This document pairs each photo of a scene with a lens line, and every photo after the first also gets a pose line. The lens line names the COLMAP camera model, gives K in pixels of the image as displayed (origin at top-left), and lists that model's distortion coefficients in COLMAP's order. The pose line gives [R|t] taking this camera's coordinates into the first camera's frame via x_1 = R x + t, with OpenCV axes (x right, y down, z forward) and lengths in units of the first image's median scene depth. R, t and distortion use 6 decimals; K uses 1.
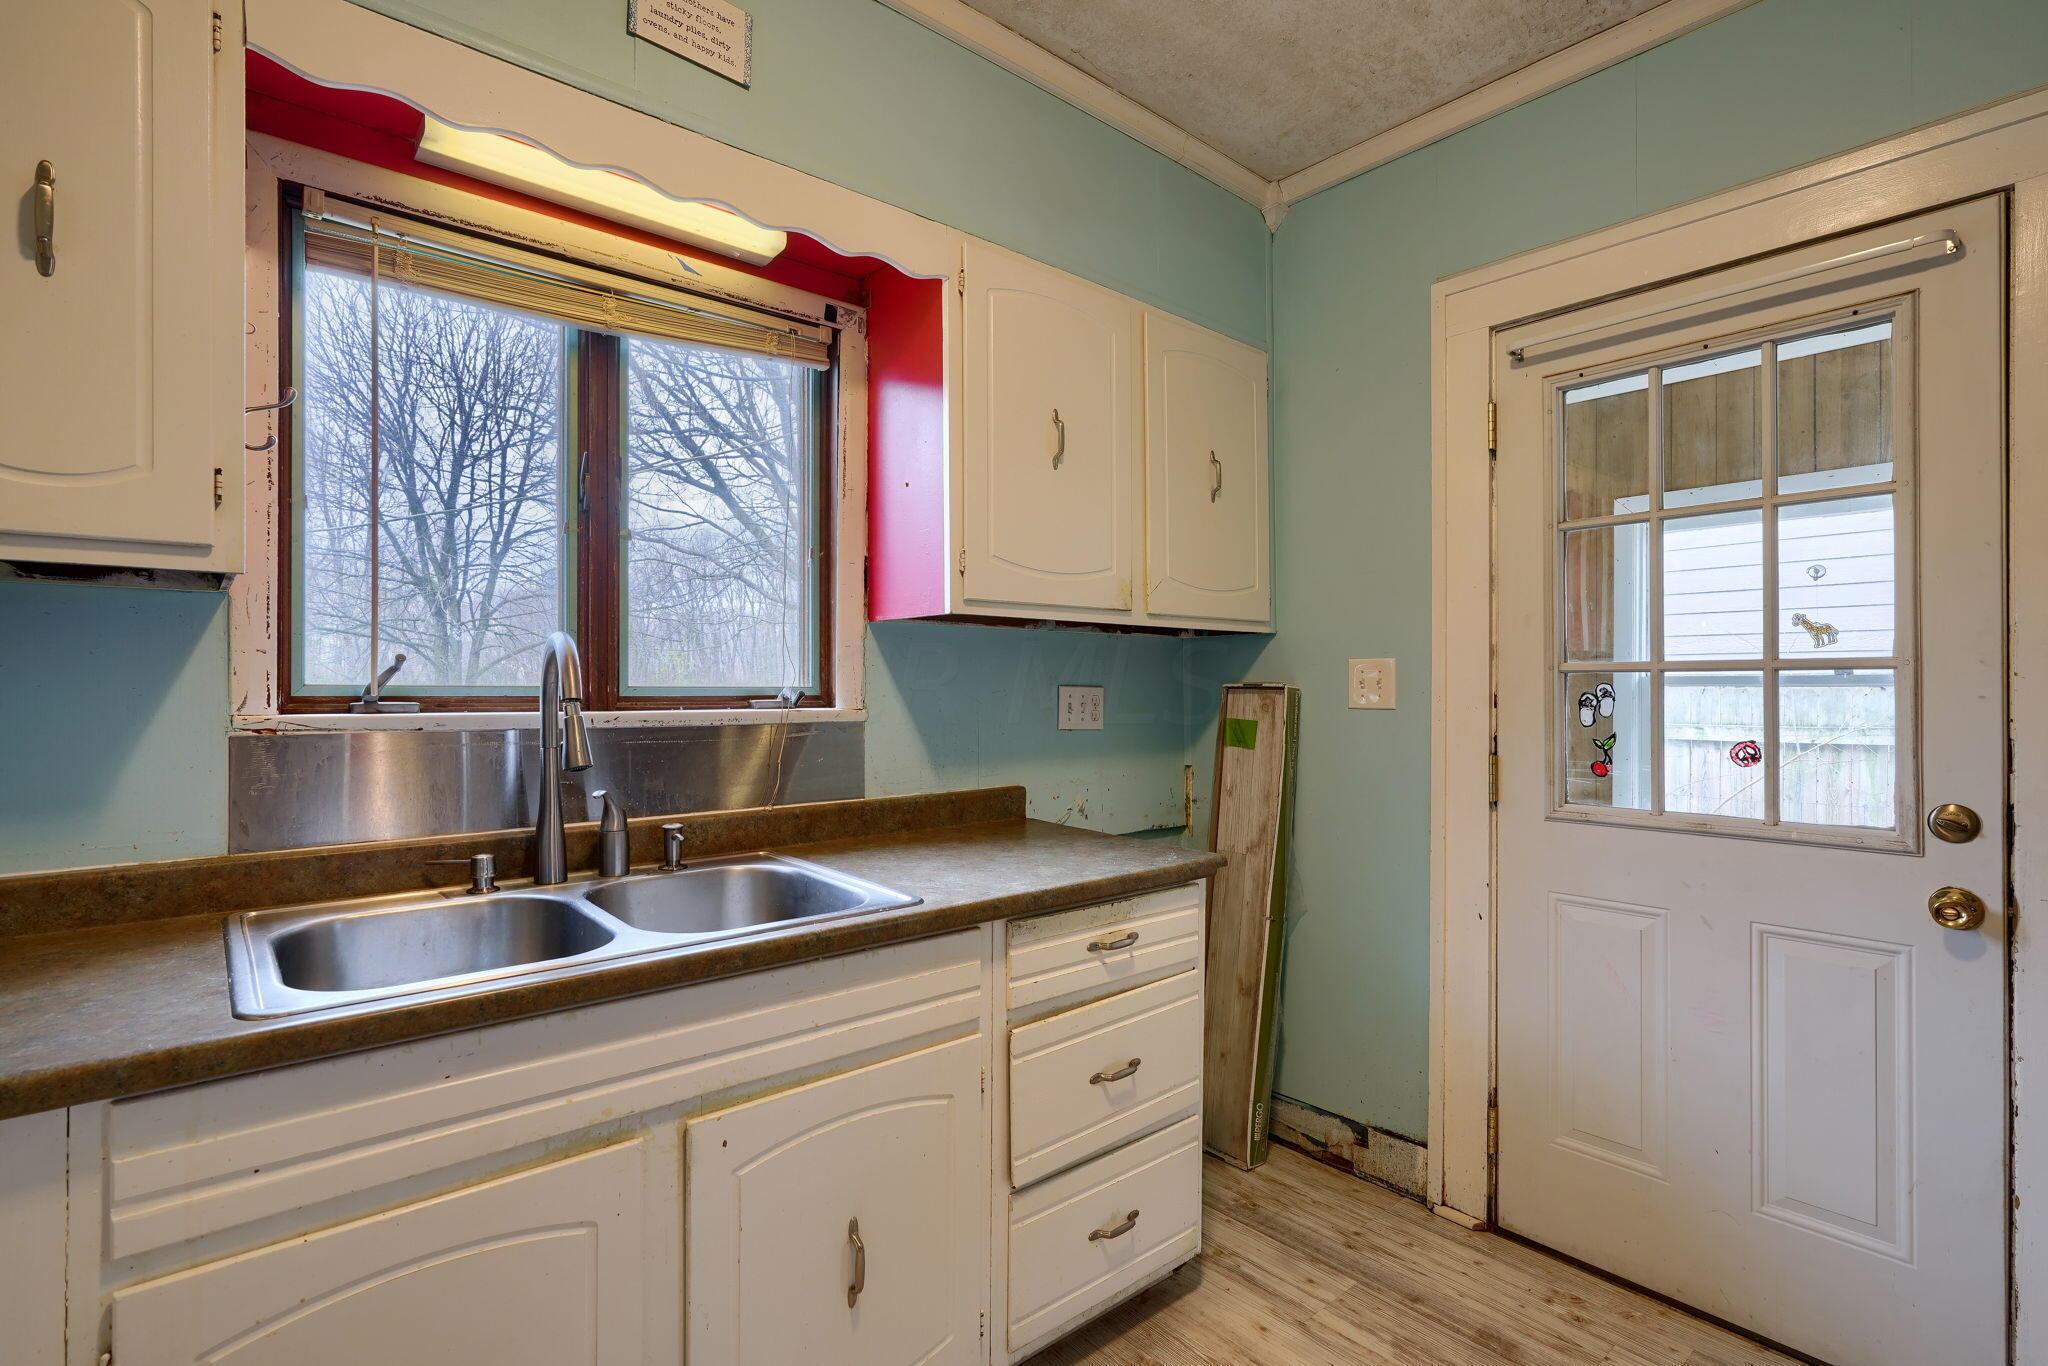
lens RADIAL K [[963.5, 0, 1024.0], [0, 963.5, 683.0], [0, 0, 1]] dist [-0.000931, 0.000318]
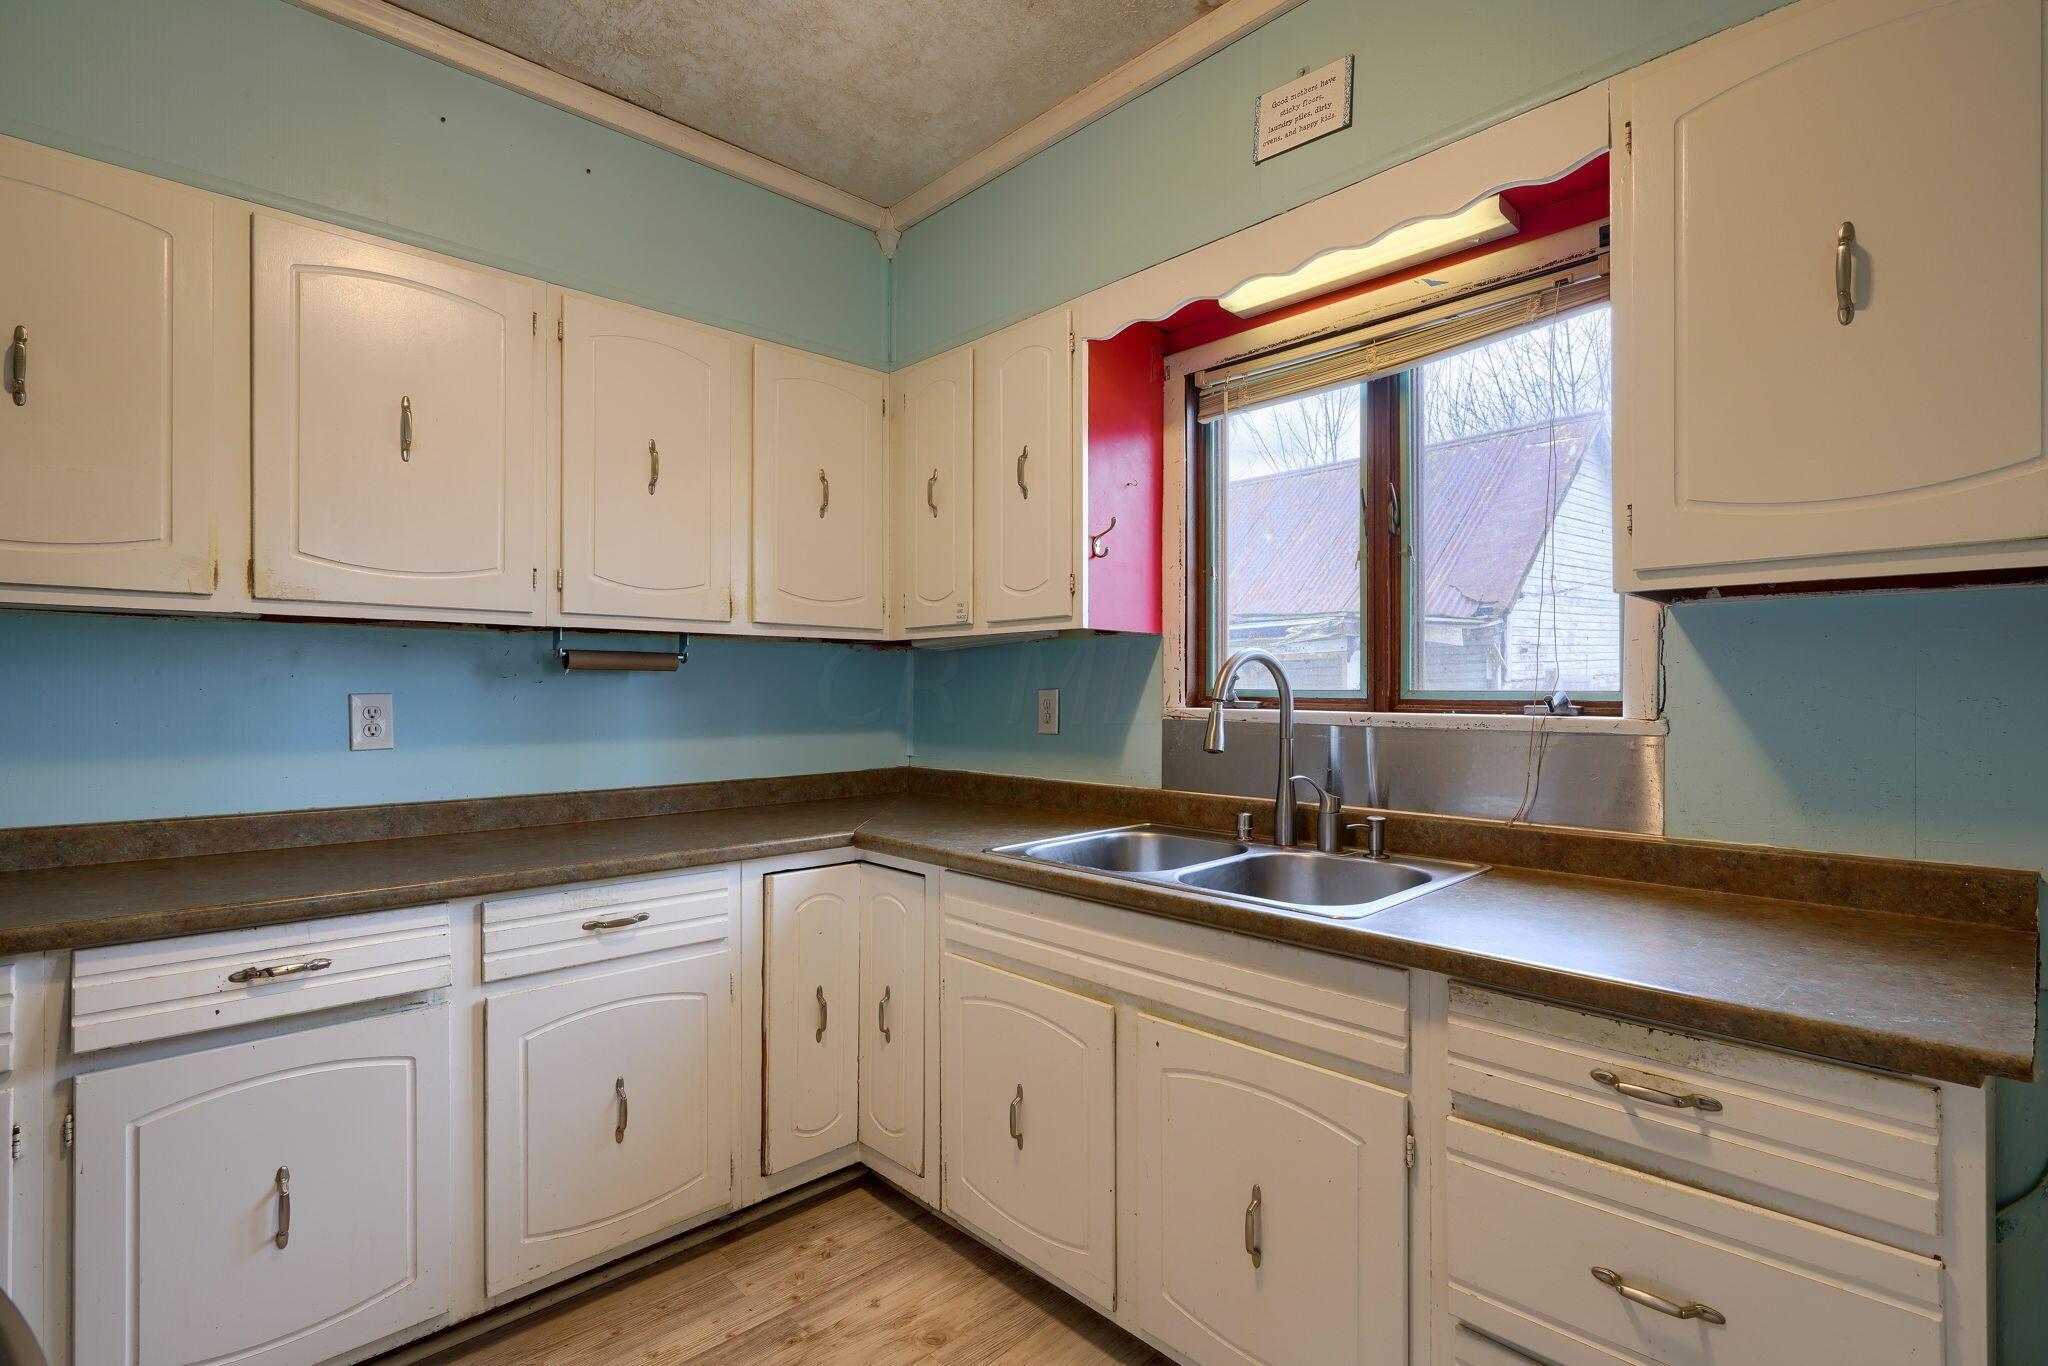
lens RADIAL K [[957.3, 0, 1029.8], [0, 957.3, 691.7], [0, 0, 1]] dist [-0.002143, 0.000047]
pose [[0.059279, 0.002102, -0.998239, 0.703661], [0.002391, 0.999995, 0.002248, 0.002241], [0.998239, -0.002520, 0.059273, 0.554104]]
